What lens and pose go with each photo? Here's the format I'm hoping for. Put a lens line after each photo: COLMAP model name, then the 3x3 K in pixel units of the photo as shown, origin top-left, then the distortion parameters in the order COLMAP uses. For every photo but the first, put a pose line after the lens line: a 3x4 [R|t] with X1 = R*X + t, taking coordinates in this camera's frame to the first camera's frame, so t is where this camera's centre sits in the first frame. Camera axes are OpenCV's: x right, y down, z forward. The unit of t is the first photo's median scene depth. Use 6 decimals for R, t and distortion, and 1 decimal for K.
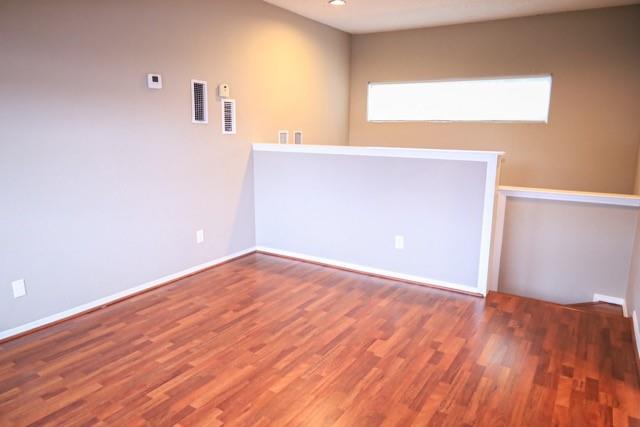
lens RADIAL K [[440.6, 0, 319.6], [0, 440.6, 202.7], [0, 0, 1]] dist [-0.003313, 0.000014]
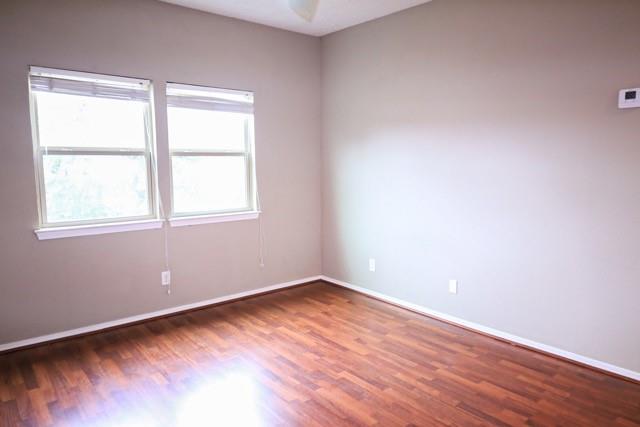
lens RADIAL K [[439.5, 0, 320.0], [0, 439.5, 213.5], [0, 0, 1]] dist [-0.006834, 0.002379]
pose [[-0.297390, 0.111189, -0.948259, 0.628125], [-0.162320, 0.972848, 0.164979, -0.161747], [0.940857, 0.202985, -0.271268, 0.964254]]
